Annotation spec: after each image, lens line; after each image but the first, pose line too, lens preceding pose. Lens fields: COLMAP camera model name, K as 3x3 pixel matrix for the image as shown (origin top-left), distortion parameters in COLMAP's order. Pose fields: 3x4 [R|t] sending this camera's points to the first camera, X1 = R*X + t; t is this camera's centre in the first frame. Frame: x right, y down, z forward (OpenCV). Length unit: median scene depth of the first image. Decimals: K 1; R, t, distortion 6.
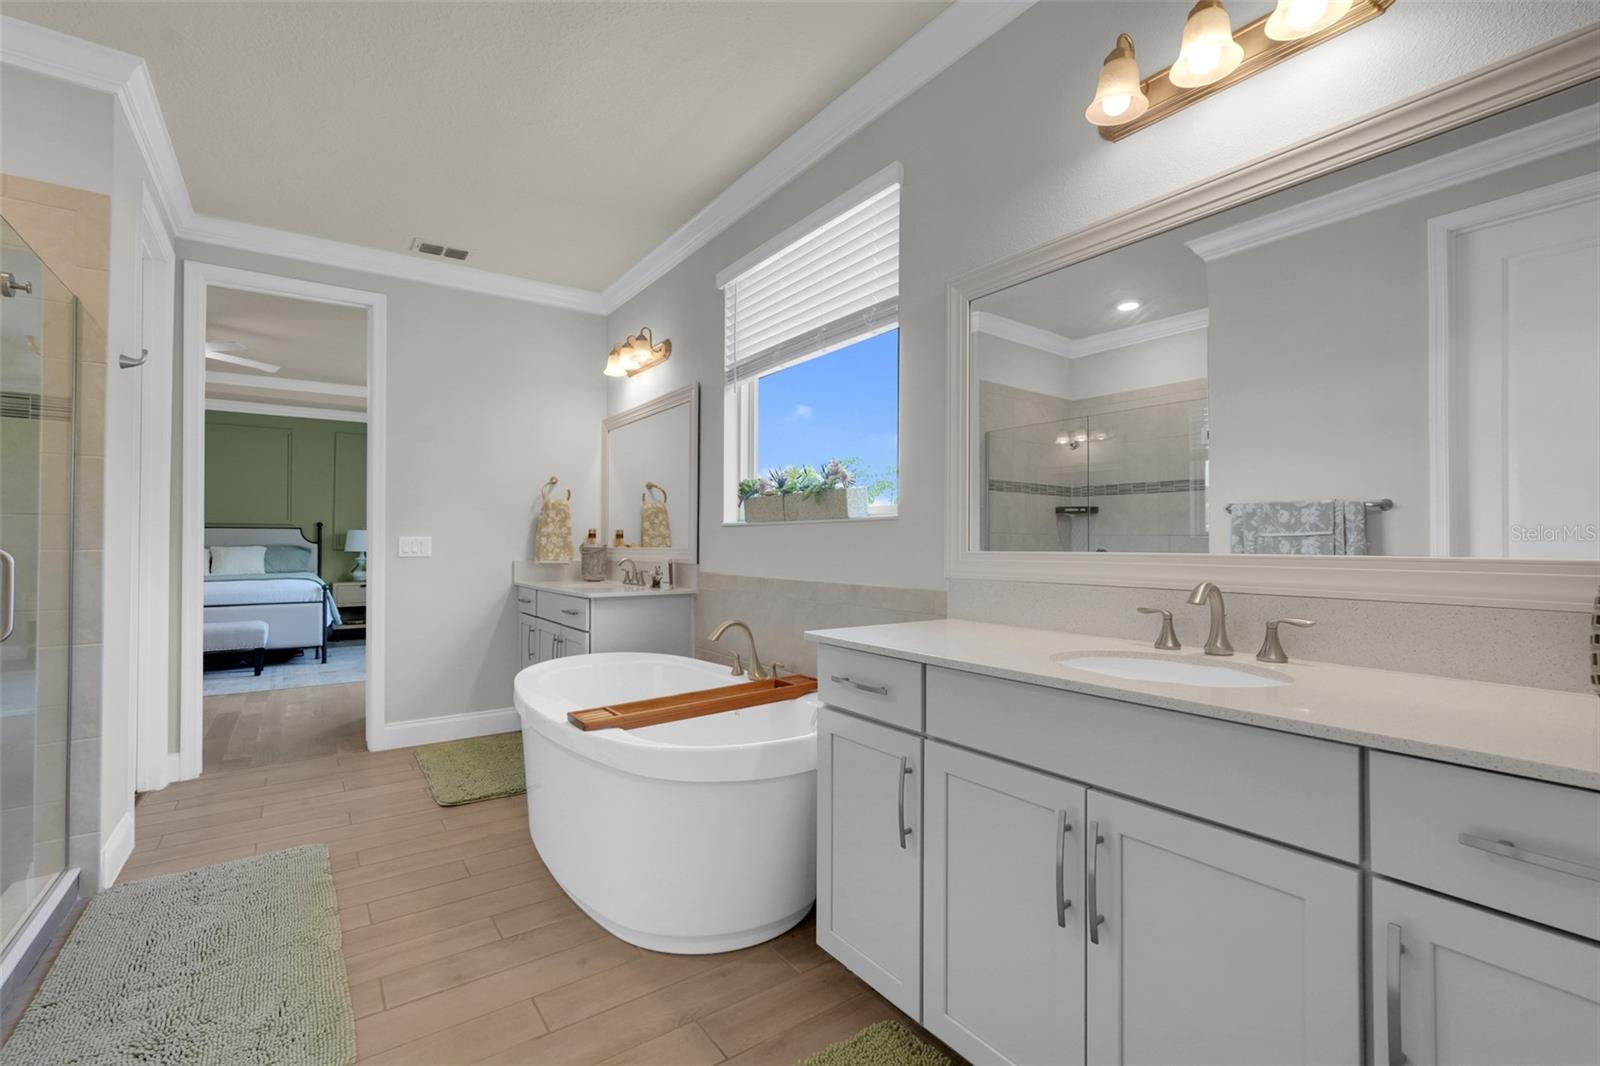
lens RADIAL K [[704.8, 0, 799.6], [0, 704.8, 535.8], [0, 0, 1]] dist [-0.013133, 0.008682]
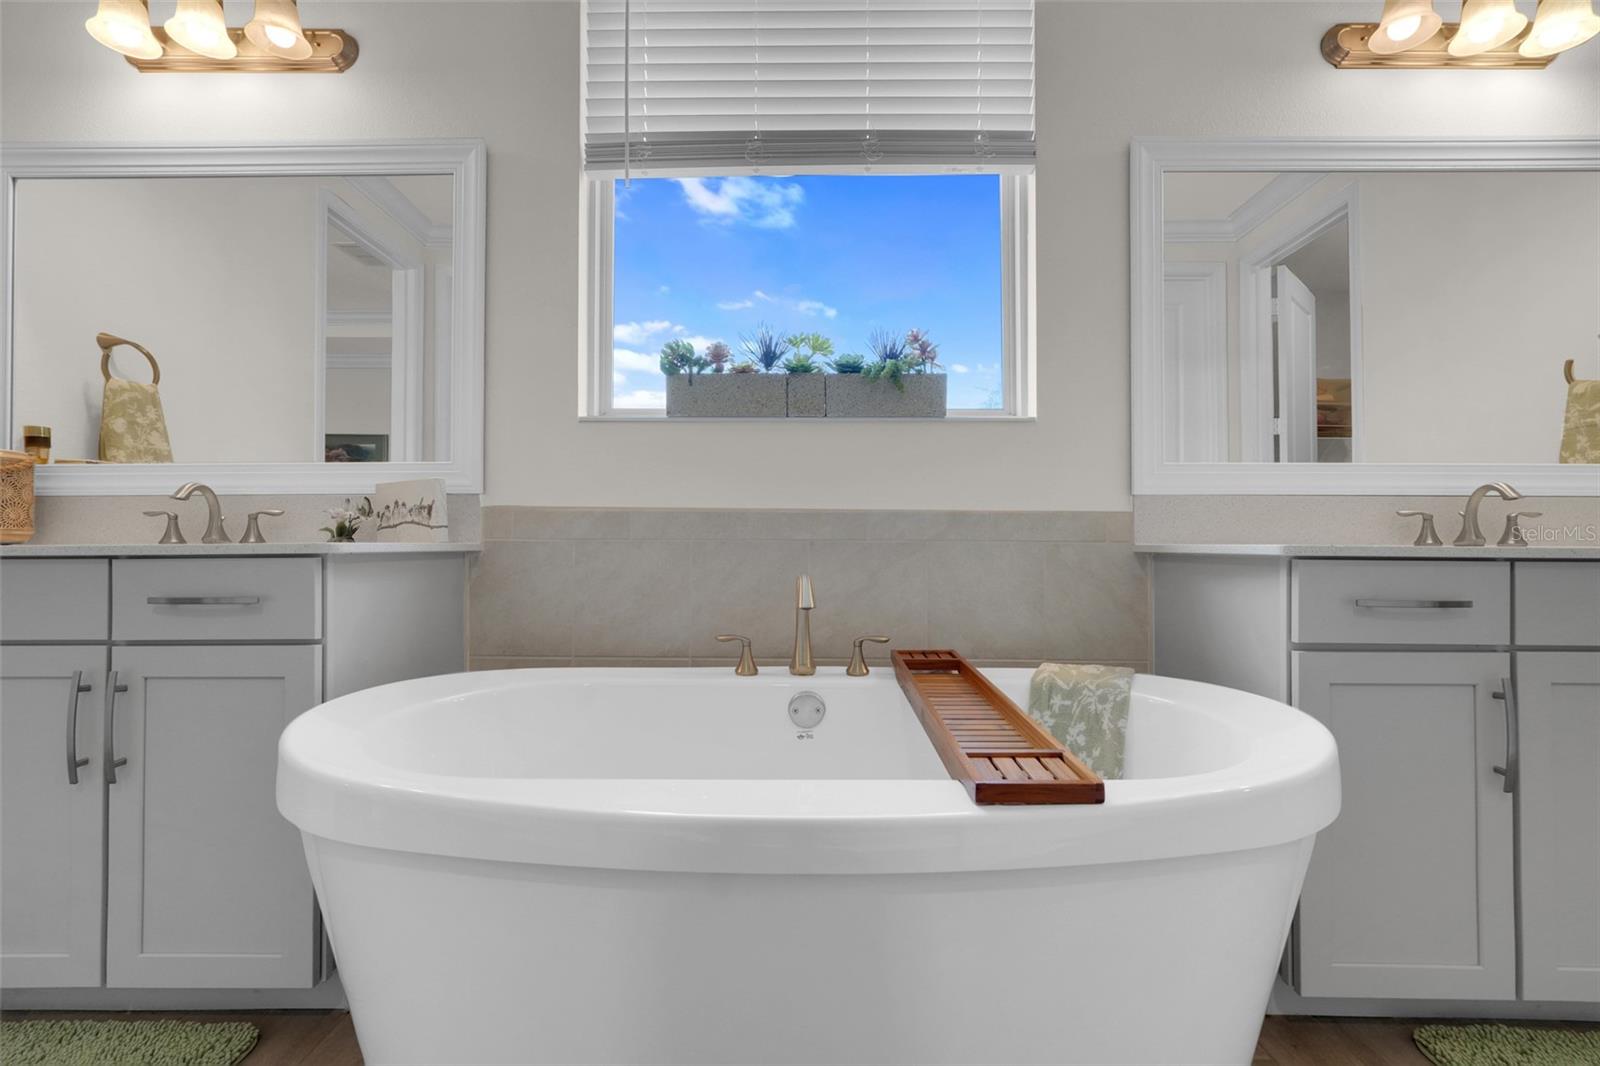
lens RADIAL K [[704.8, 0, 799.6], [0, 704.8, 535.8], [0, 0, 1]] dist [-0.013133, 0.008682]
pose [[0.594010, 0.006932, 0.804427, -0.457261], [-0.008858, 0.999959, -0.002076, 0.075391], [-0.804409, -0.005892, 0.594047, 0.551673]]
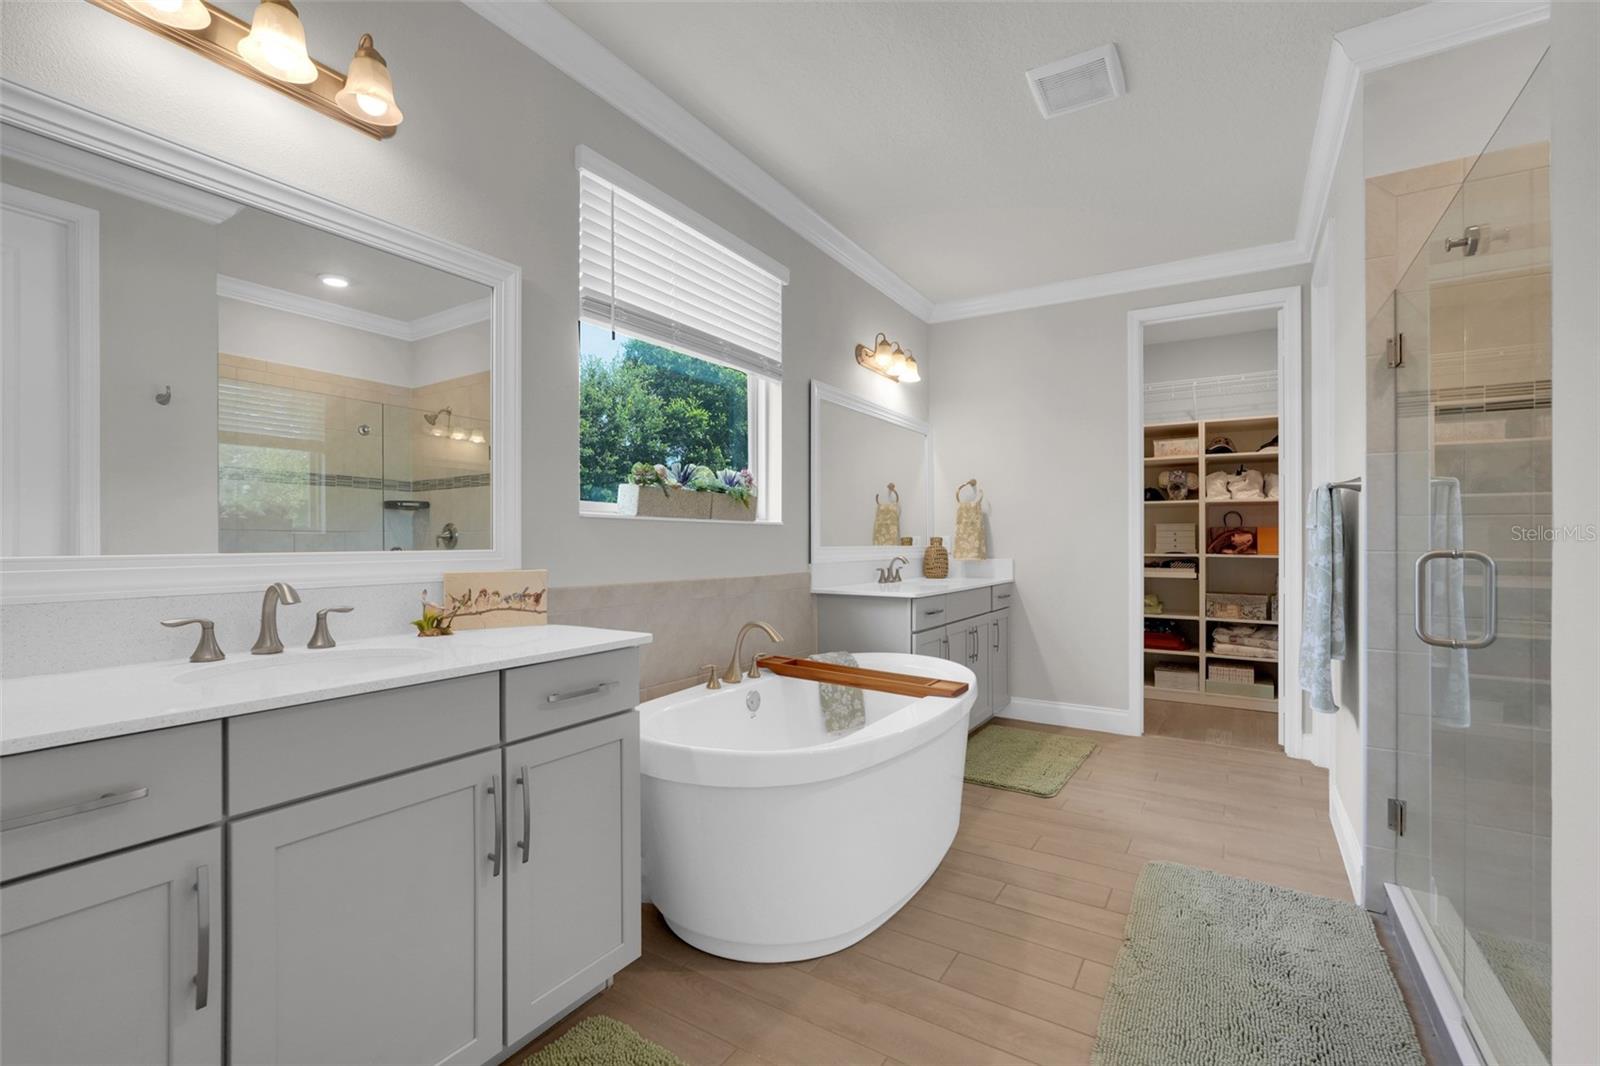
lens RADIAL K [[704.8, 0, 799.6], [0, 704.8, 535.8], [0, 0, 1]] dist [-0.013133, 0.008682]
pose [[-0.376894, 0.000436, 0.926256, -0.847957], [-0.016699, 0.999834, -0.007265, 0.005747], [-0.926106, -0.018205, -0.376824, 1.090725]]
